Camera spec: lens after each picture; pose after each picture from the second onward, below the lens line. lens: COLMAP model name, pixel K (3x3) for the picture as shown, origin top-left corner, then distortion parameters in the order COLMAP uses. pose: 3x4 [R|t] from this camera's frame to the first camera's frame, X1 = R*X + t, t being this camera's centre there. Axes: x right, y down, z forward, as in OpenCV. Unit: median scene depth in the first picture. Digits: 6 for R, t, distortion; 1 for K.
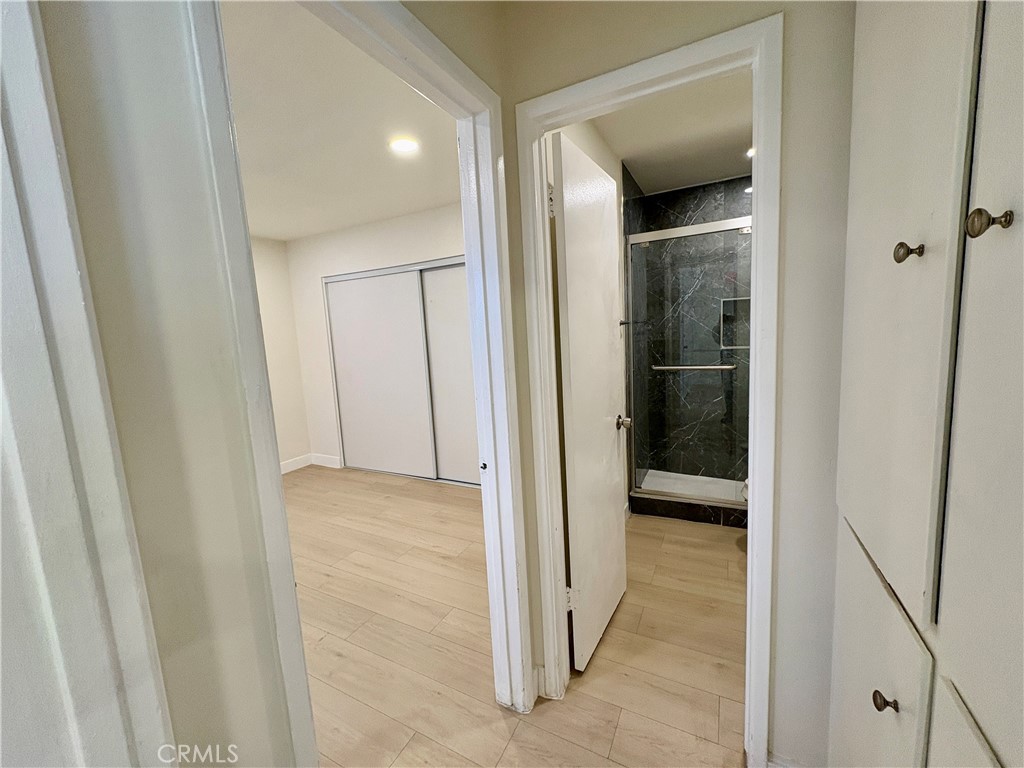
lens RADIAL K [[408.5, 0, 511.4], [0, 408.5, 384.7], [0, 0, 1]] dist [0.001962, 0.000446]
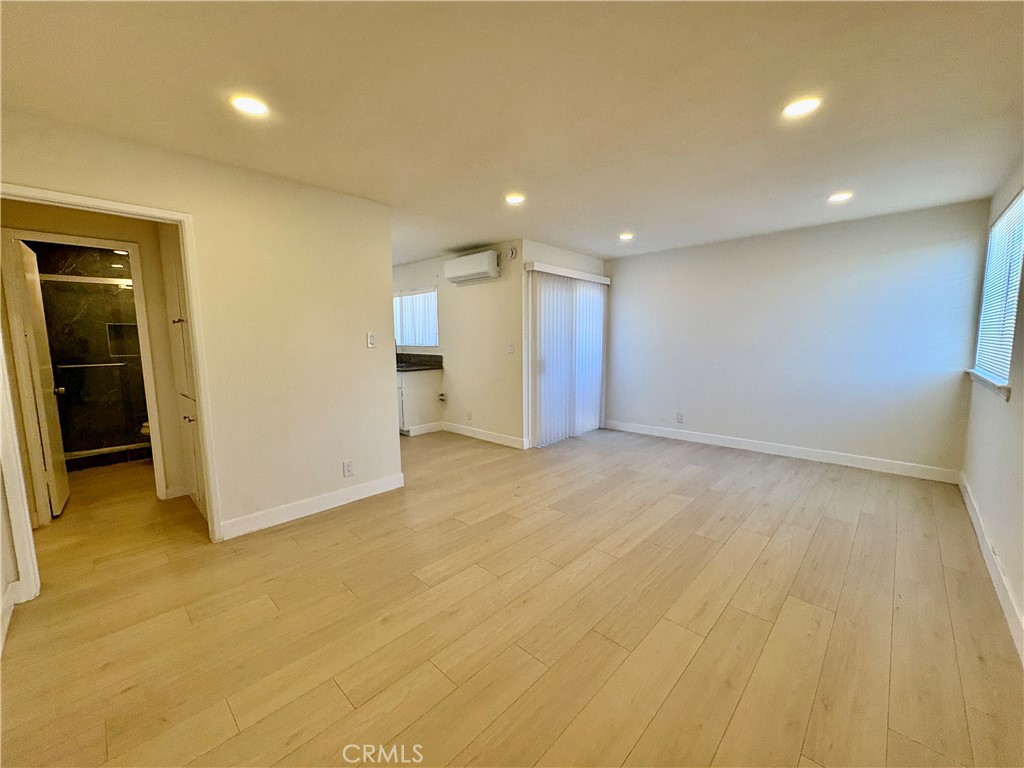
lens RADIAL K [[408.5, 0, 511.4], [0, 408.5, 384.7], [0, 0, 1]] dist [0.001962, 0.000446]
pose [[0.278429, -0.048113, 0.959251, -0.514071], [0.119076, 0.992768, 0.015232, 0.163235], [-0.953047, 0.109983, 0.282144, -0.788911]]
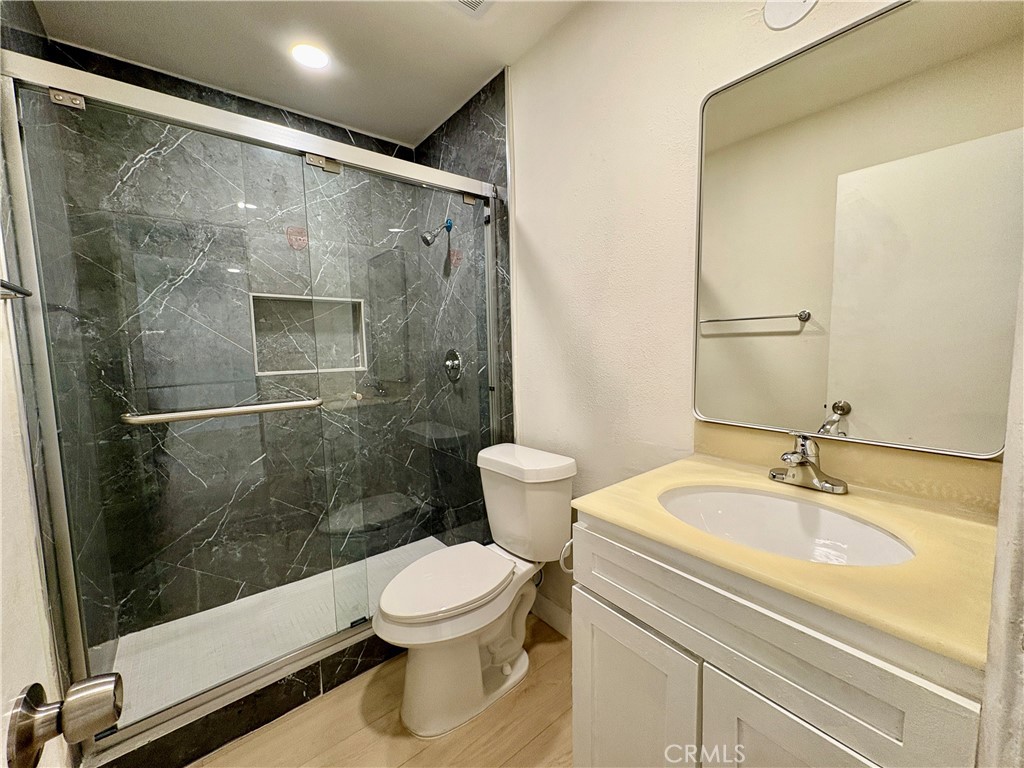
lens RADIAL K [[408.5, 0, 511.4], [0, 408.5, 384.7], [0, 0, 1]] dist [0.001962, 0.000446]
pose [[0.401381, -0.038876, 0.915086, 0.123530], [0.121611, 0.992515, -0.011176, -0.024412], [-0.907802, 0.115771, 0.403104, 0.461333]]
